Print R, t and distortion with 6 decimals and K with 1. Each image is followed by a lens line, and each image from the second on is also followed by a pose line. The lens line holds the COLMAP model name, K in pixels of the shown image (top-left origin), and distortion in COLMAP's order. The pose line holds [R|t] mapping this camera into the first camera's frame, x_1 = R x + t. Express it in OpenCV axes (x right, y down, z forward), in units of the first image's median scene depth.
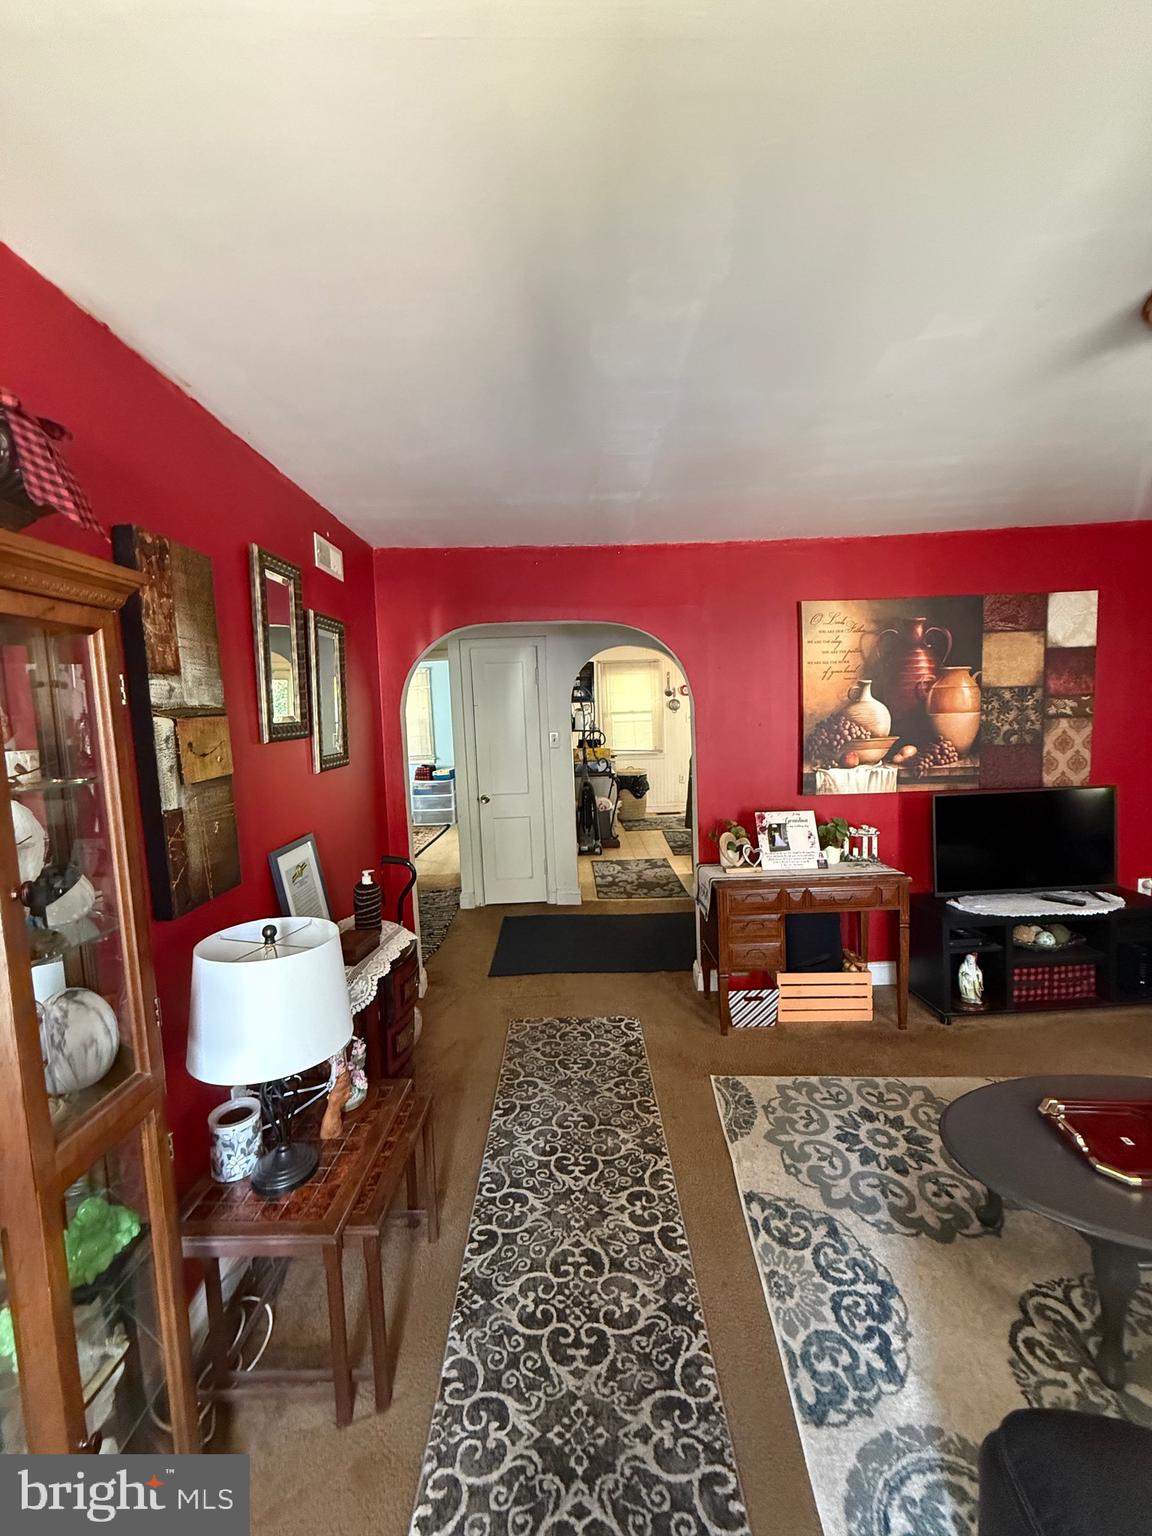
lens RADIAL K [[612.3, 0, 574.6], [0, 612.3, 764.6], [0, 0, 1]] dist [-0.002842, 0.000874]
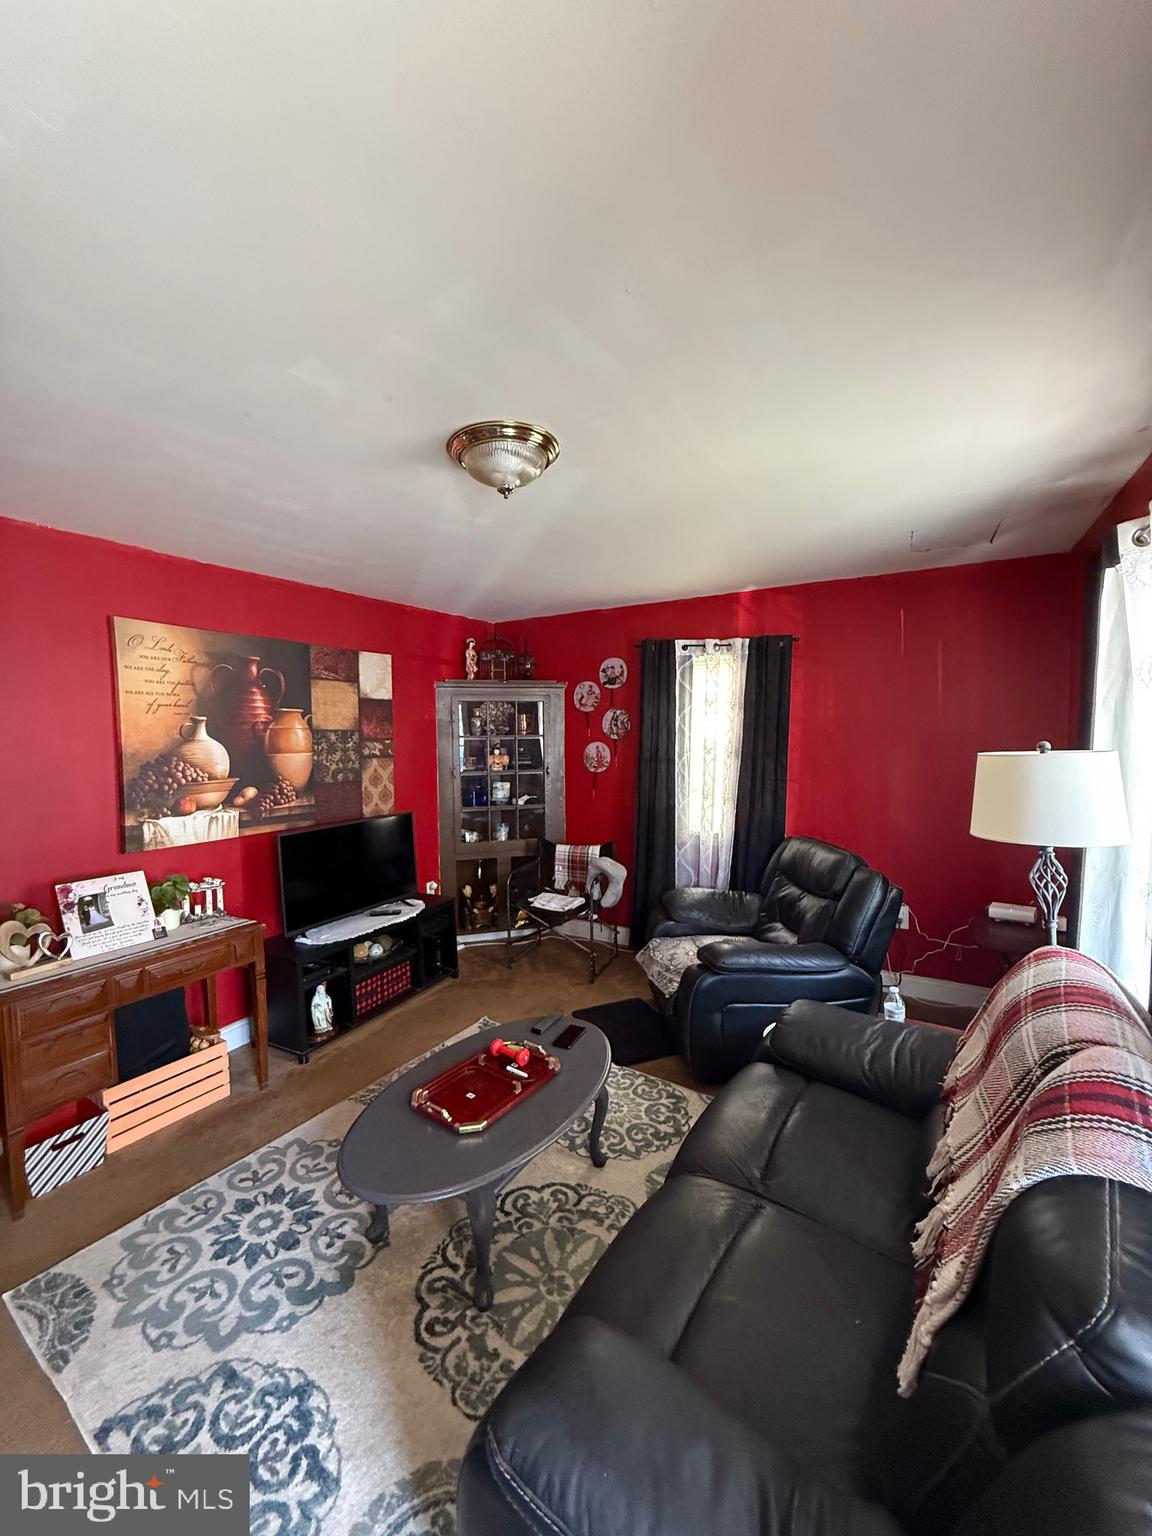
lens RADIAL K [[612.3, 0, 578.9], [0, 612.3, 762.8], [0, 0, 1]] dist [-0.002842, 0.000874]
pose [[0.500924, -0.008726, 0.865447, -0.028984], [0.072310, 0.996875, -0.031802, -0.000891], [-0.862465, 0.078511, 0.499990, 0.074484]]
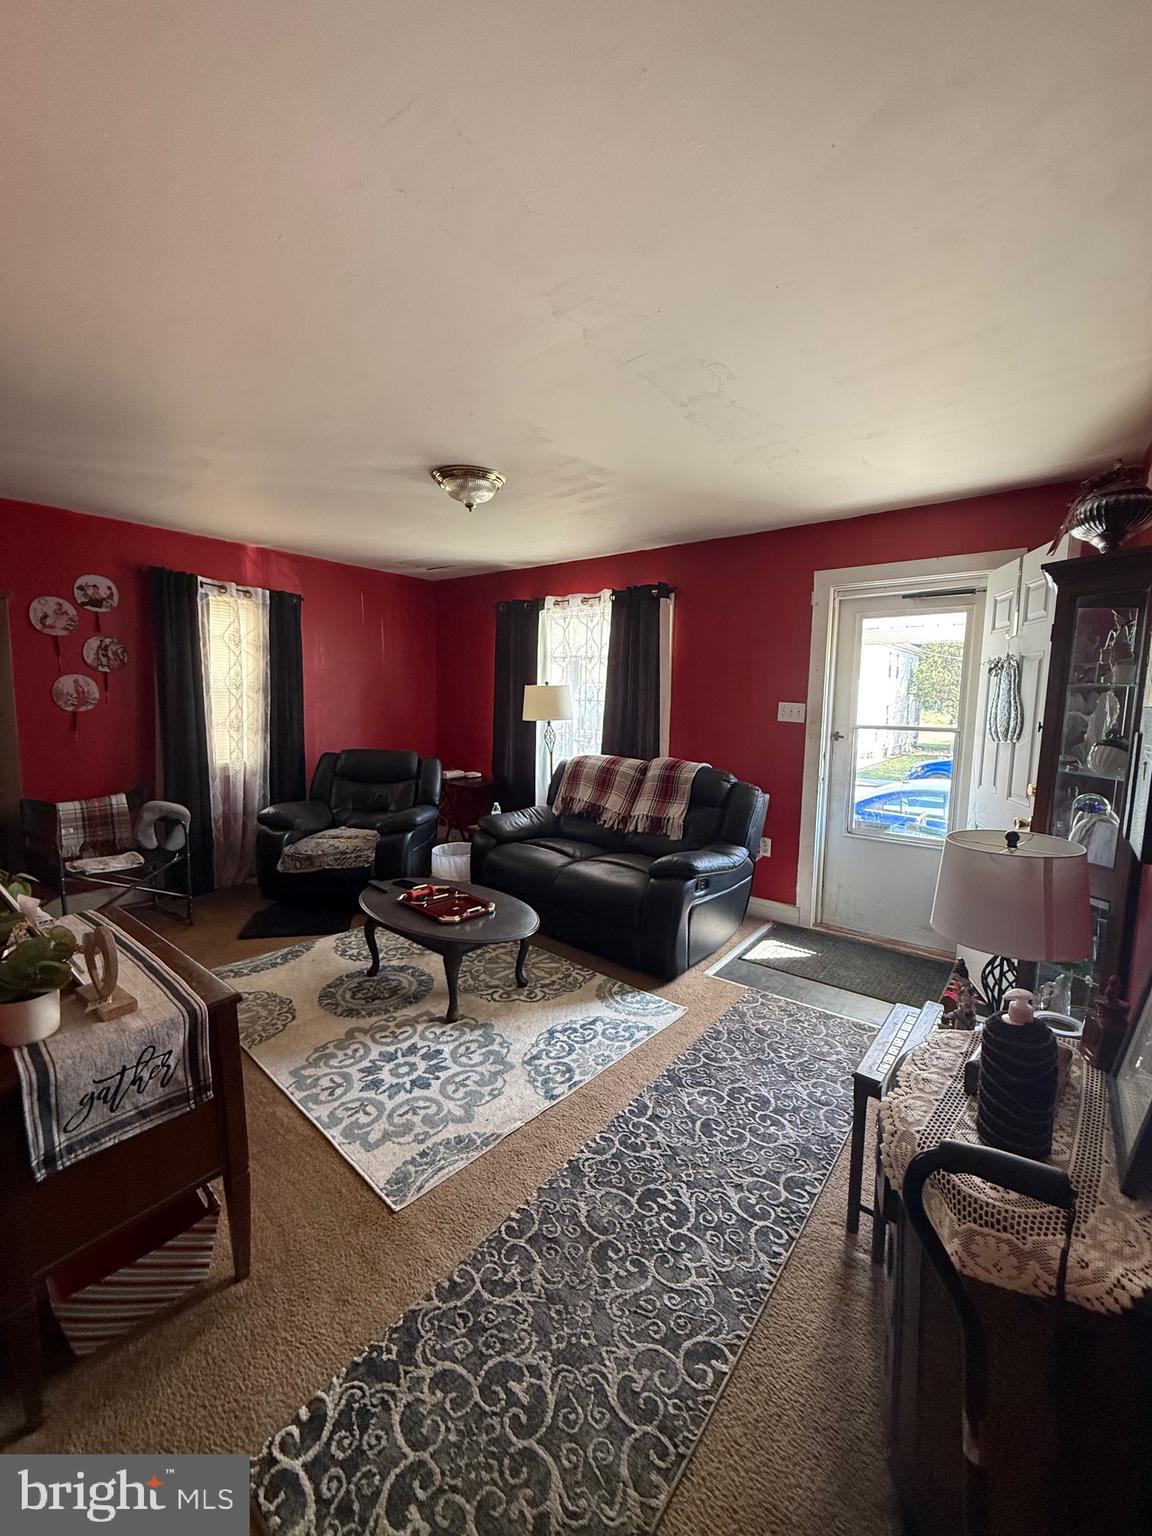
lens RADIAL K [[612.3, 0, 583.8], [0, 612.3, 762.2], [0, 0, 1]] dist [-0.002842, 0.000874]
pose [[-0.789650, -0.041405, 0.612158, -0.279388], [0.071604, 0.984684, 0.158967, -0.045273], [-0.609365, 0.169361, -0.774591, 1.155820]]
